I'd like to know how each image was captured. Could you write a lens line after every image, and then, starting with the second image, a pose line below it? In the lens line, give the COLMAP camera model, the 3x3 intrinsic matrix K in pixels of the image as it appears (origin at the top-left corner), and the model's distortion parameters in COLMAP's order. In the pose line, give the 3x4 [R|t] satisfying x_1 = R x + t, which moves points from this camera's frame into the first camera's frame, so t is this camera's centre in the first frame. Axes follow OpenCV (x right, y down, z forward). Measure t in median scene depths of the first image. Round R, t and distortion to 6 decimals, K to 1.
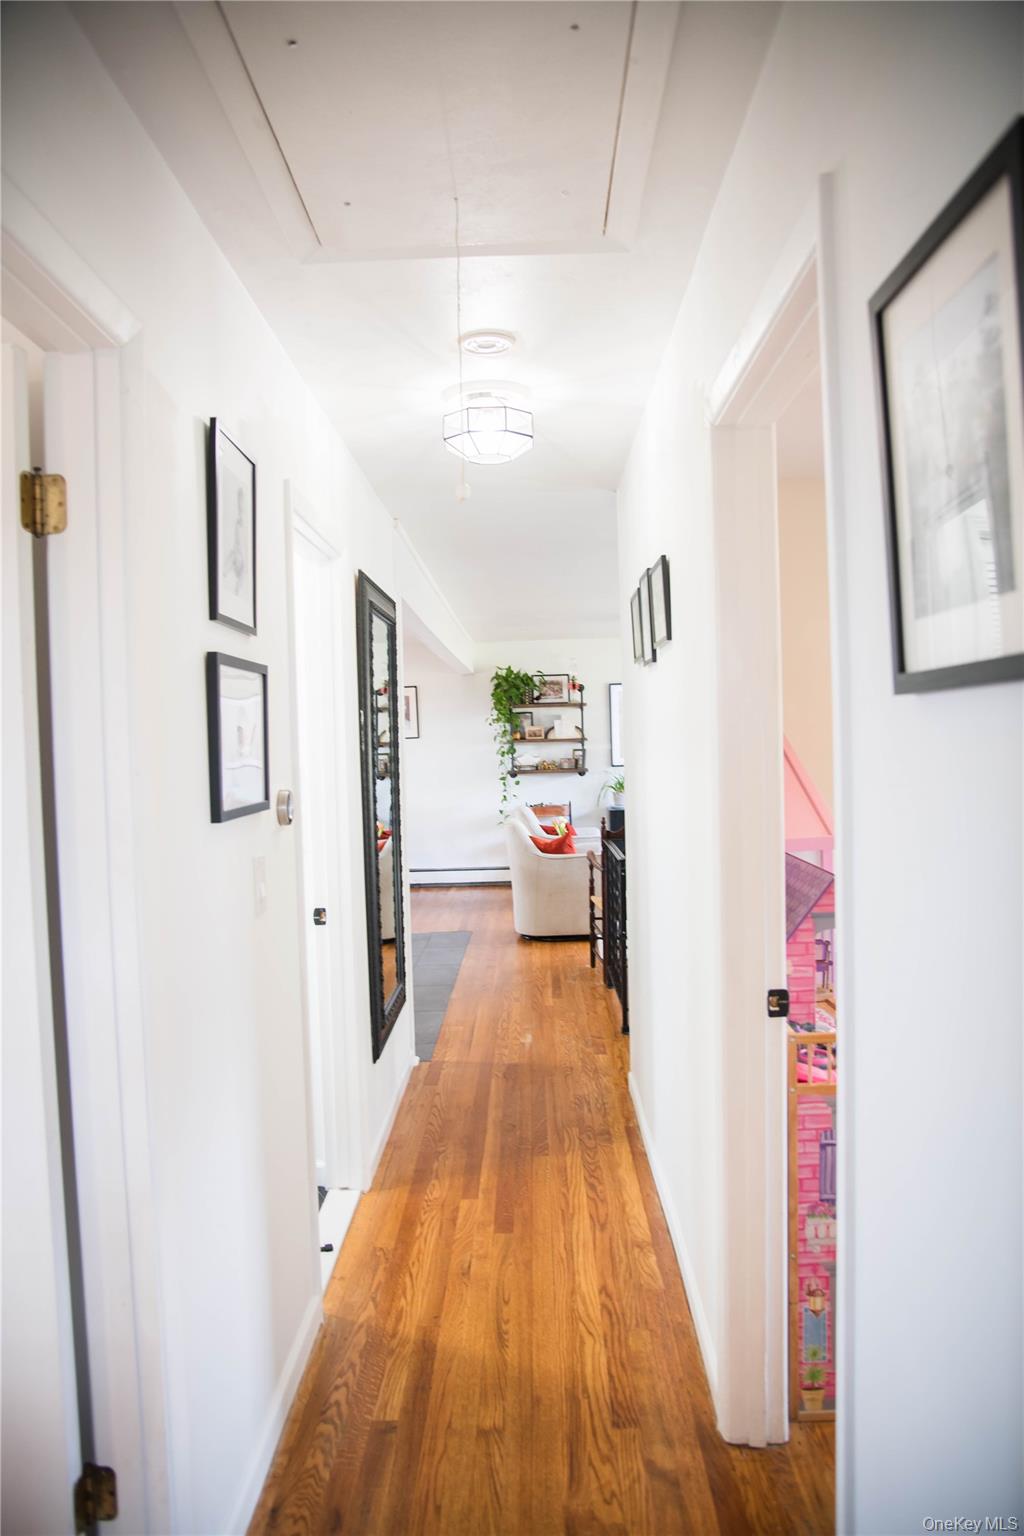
lens RADIAL K [[1037.3, 0, 512.0], [0, 1037.3, 768.0], [0, 0, 1]] dist [-0.122759, 0.070343]
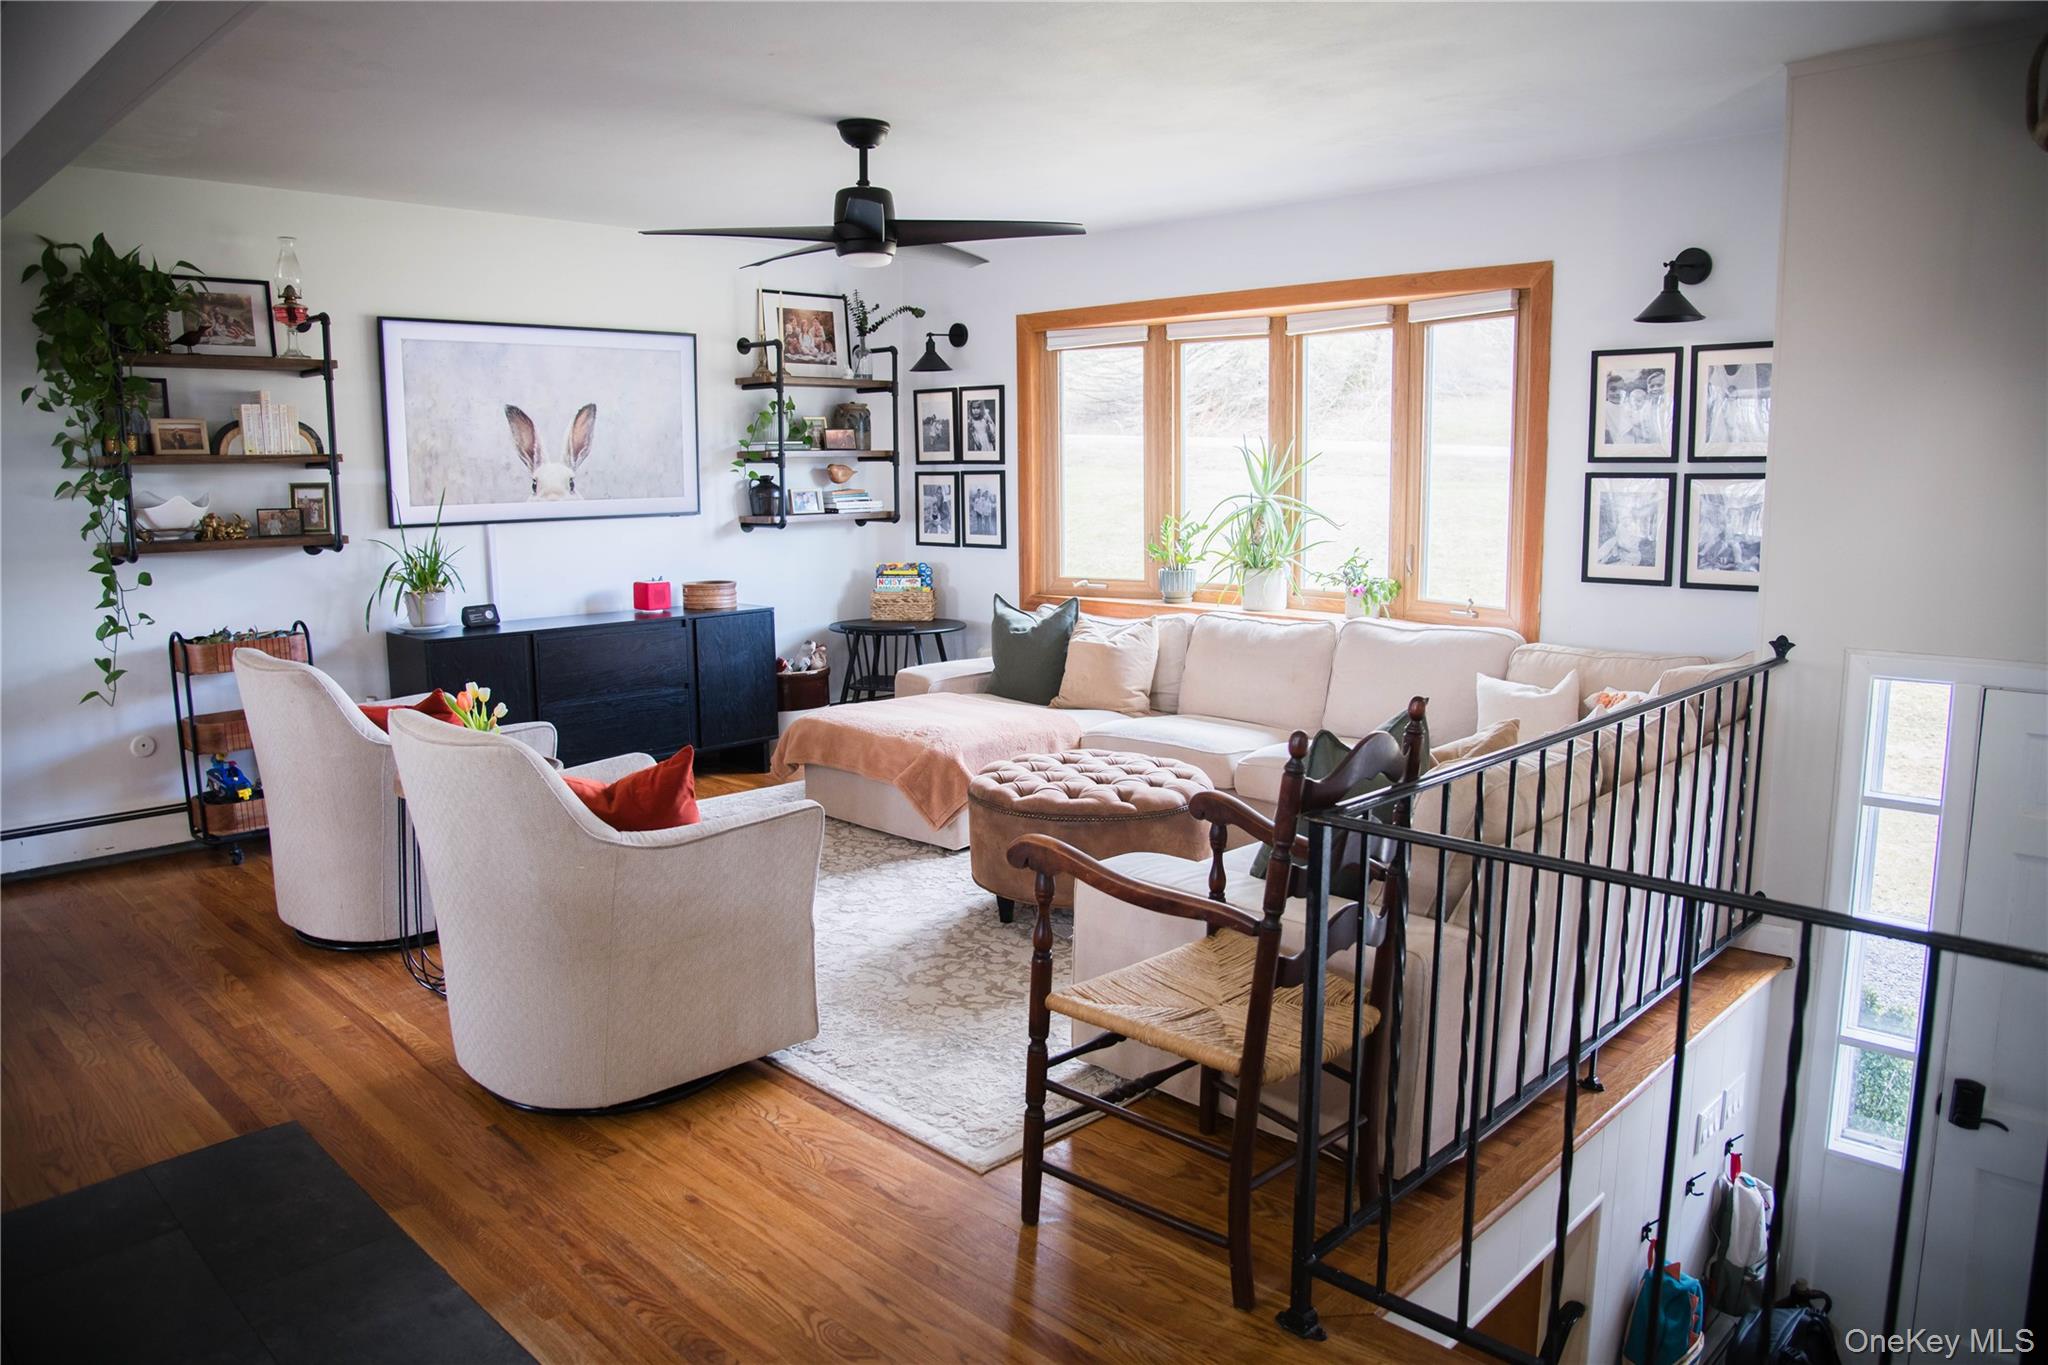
lens RADIAL K [[1383.1, 0, 1024.0], [0, 1383.1, 682.5], [0, 0, 1]] dist [-0.122759, 0.070343]
pose [[0.687808, -0.087773, 0.720567, -0.116607], [0.003684, 0.993072, 0.117451, -0.002563], [-0.725883, -0.078129, 0.683366, 0.469745]]
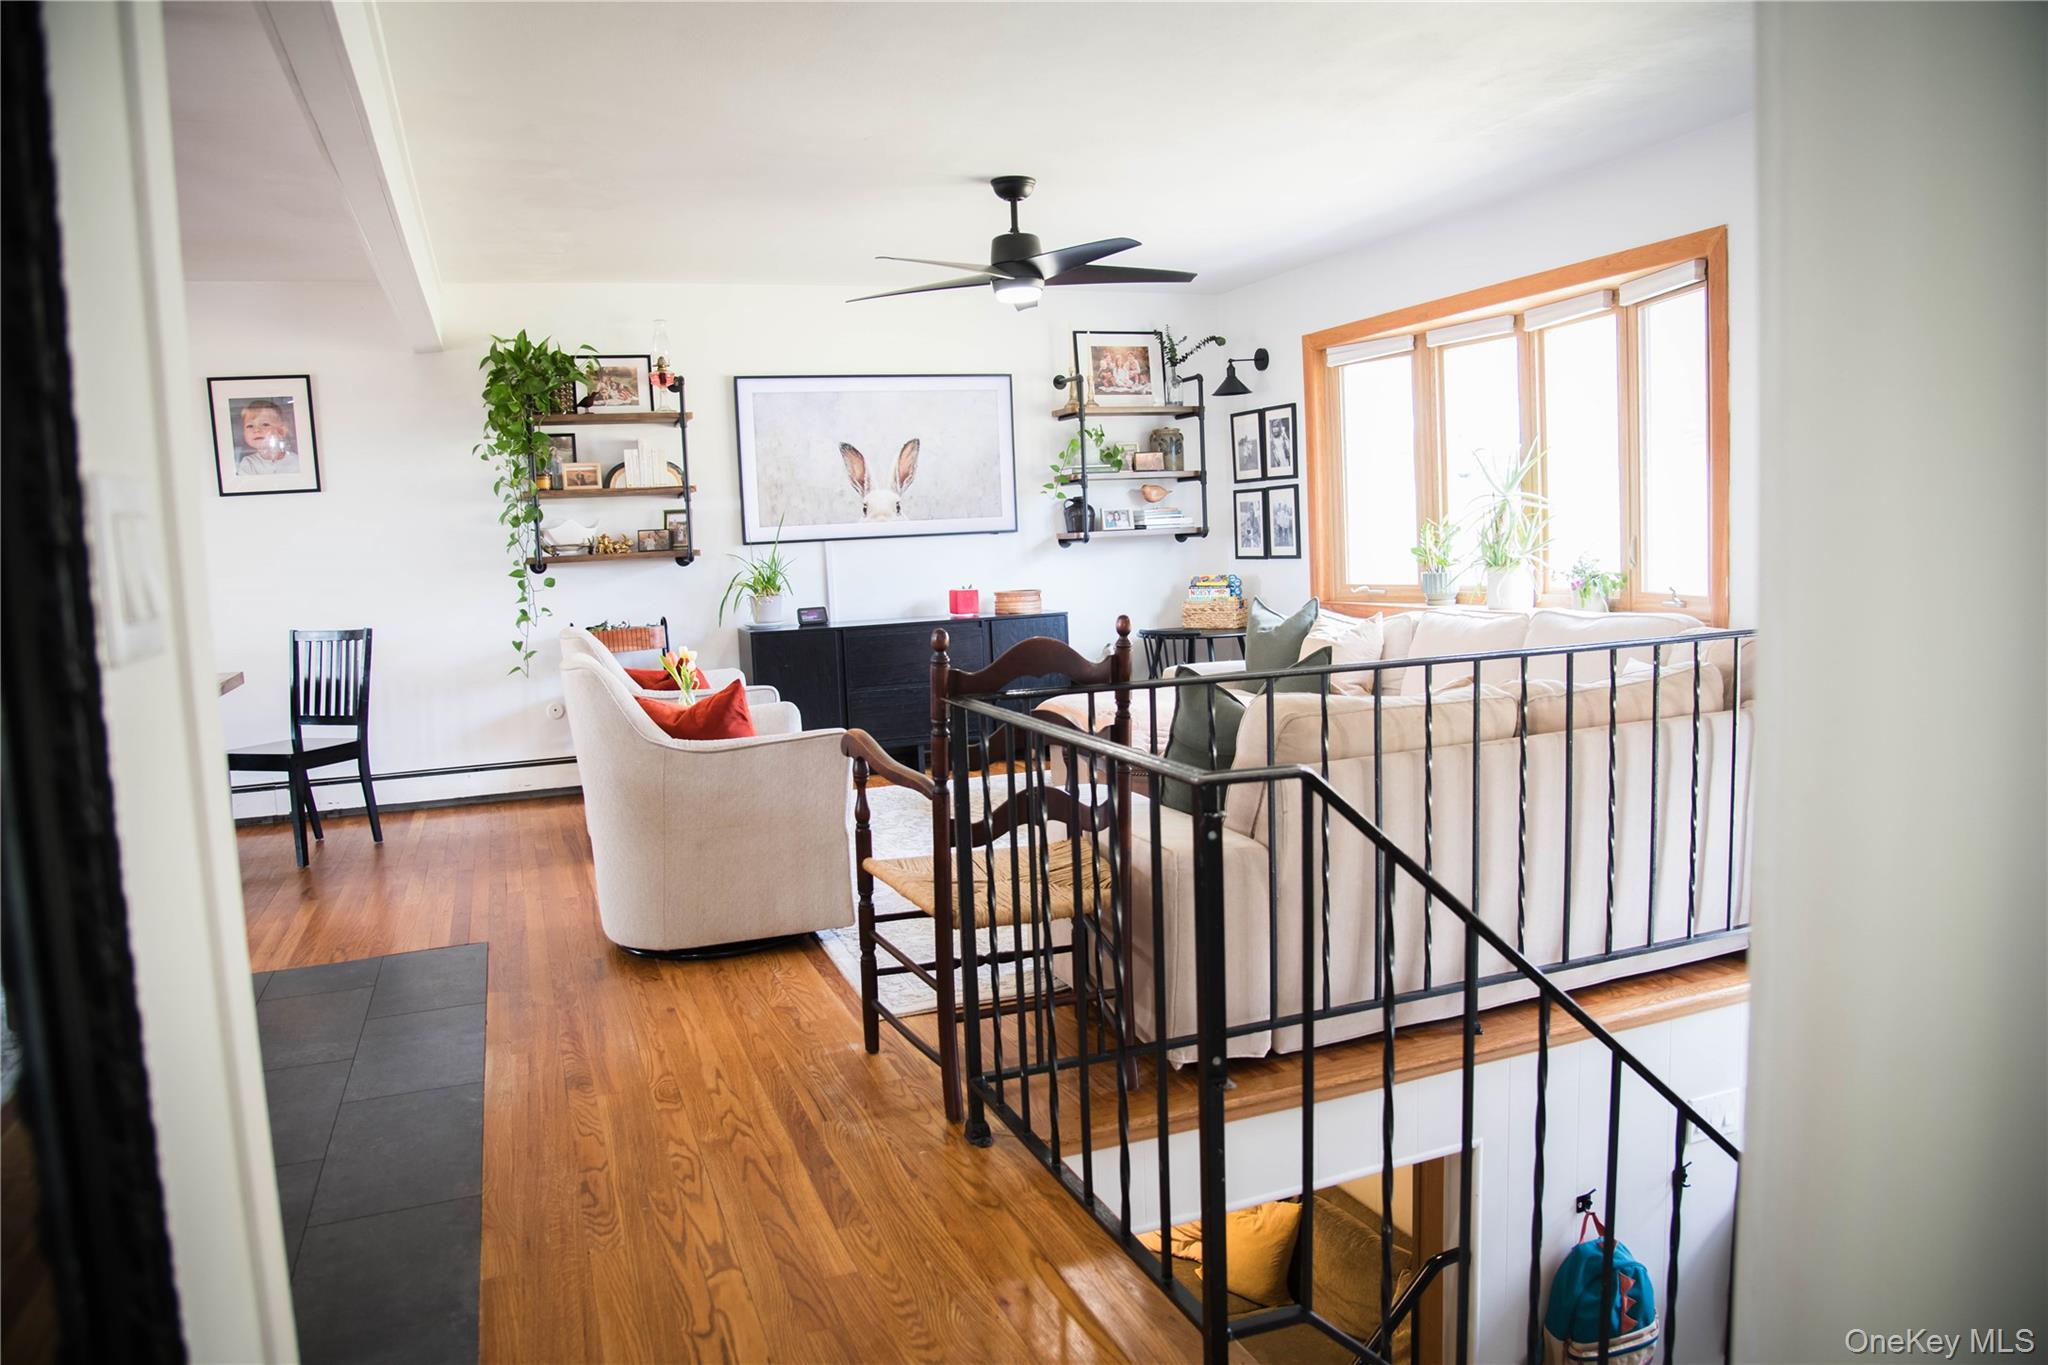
lens RADIAL K [[1383.1, 0, 1024.0], [0, 1383.1, 682.5], [0, 0, 1]] dist [-0.122759, 0.070343]
pose [[0.926191, -0.051280, 0.373553, -0.028679], [0.025274, 0.996924, 0.074190, 0.018884], [-0.376208, -0.059273, 0.924637, 0.343414]]
